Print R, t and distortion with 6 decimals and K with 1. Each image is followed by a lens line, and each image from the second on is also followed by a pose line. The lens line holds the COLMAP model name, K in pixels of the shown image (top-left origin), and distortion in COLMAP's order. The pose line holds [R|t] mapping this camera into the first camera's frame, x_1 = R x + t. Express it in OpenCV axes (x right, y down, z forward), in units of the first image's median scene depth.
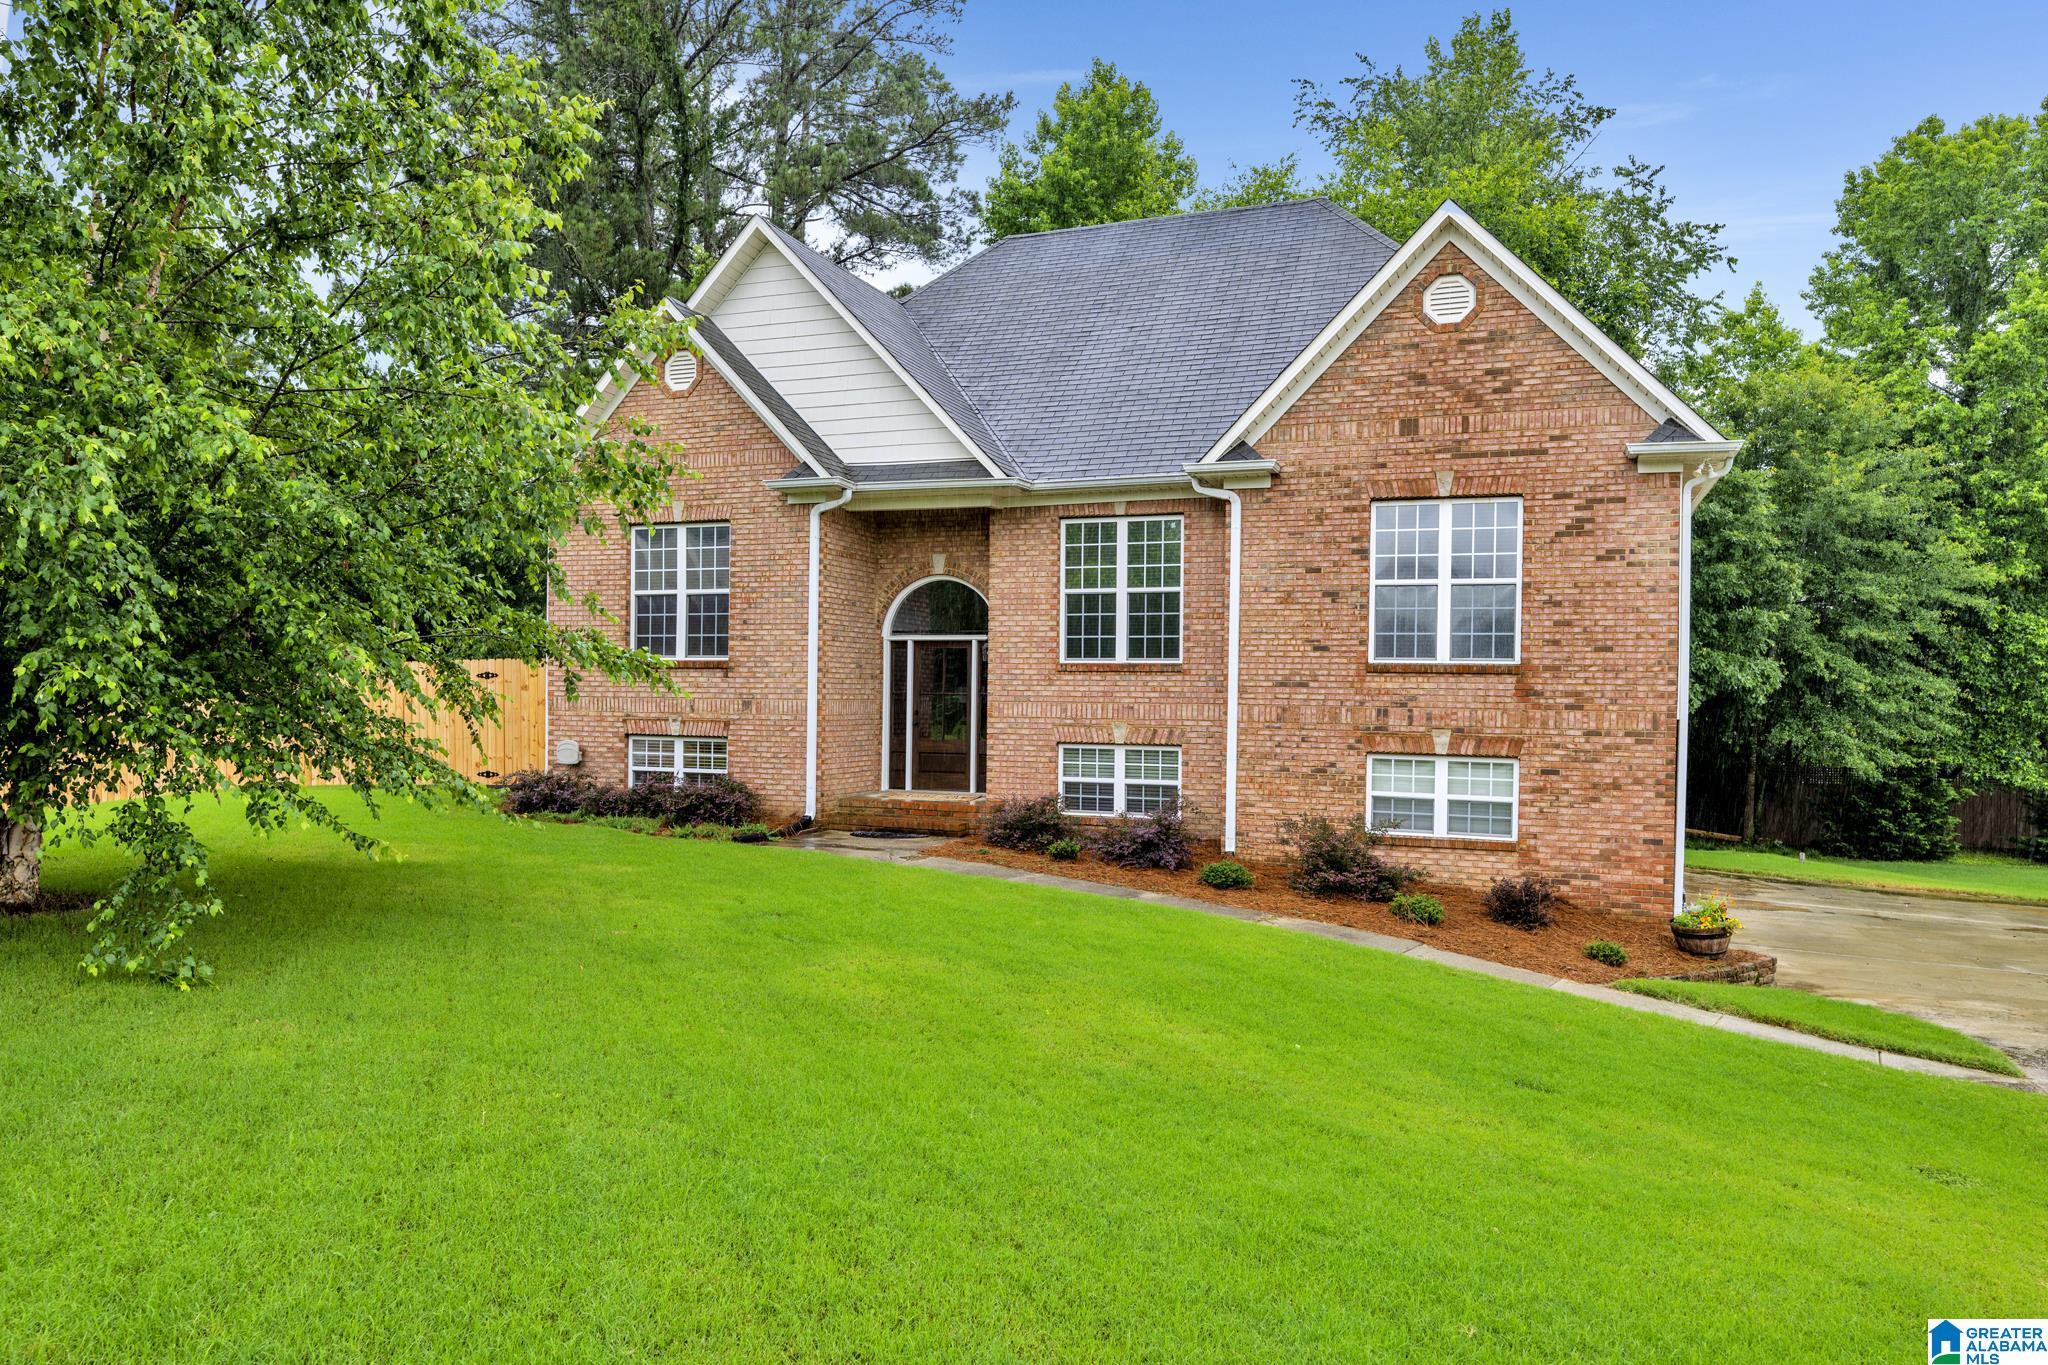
lens RADIAL K [[1360.1, 0, 1024.0], [0, 1360.1, 682.5], [0, 0, 1]] dist [0.000057, 0.001201]
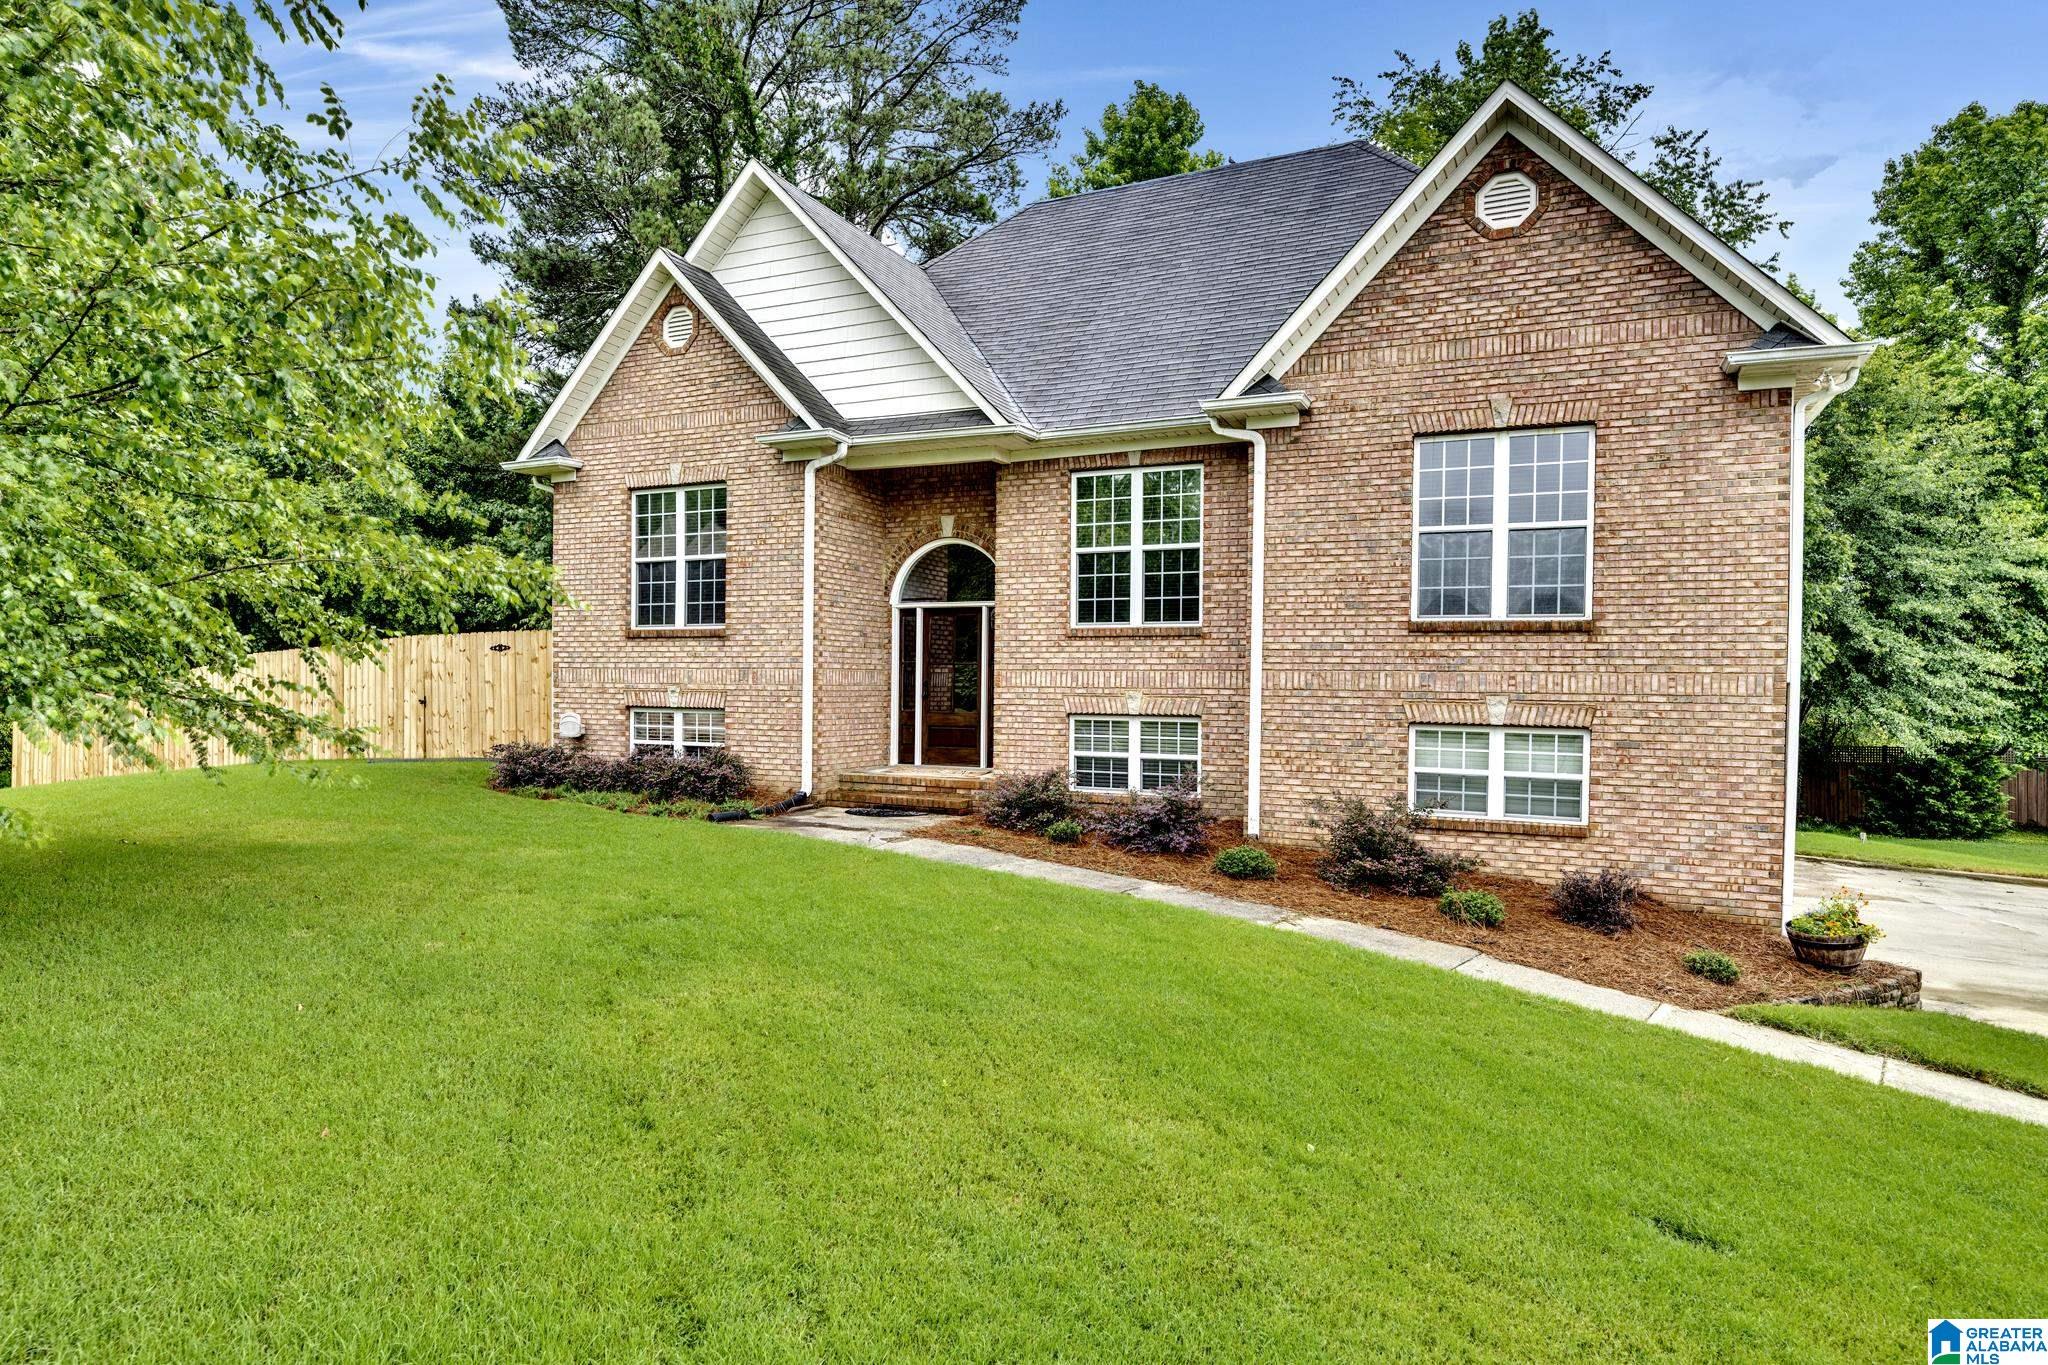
lens RADIAL K [[1163.9, 0, 1023.7], [0, 1163.9, 685.2], [0, 0, 1]] dist [-0.000869, 0.000619]
pose [[0.997640, -0.002212, -0.068625, 0.049920], [0.002856, 0.999953, 0.009278, 0.017502], [0.068601, -0.009452, 0.997599, 0.210823]]
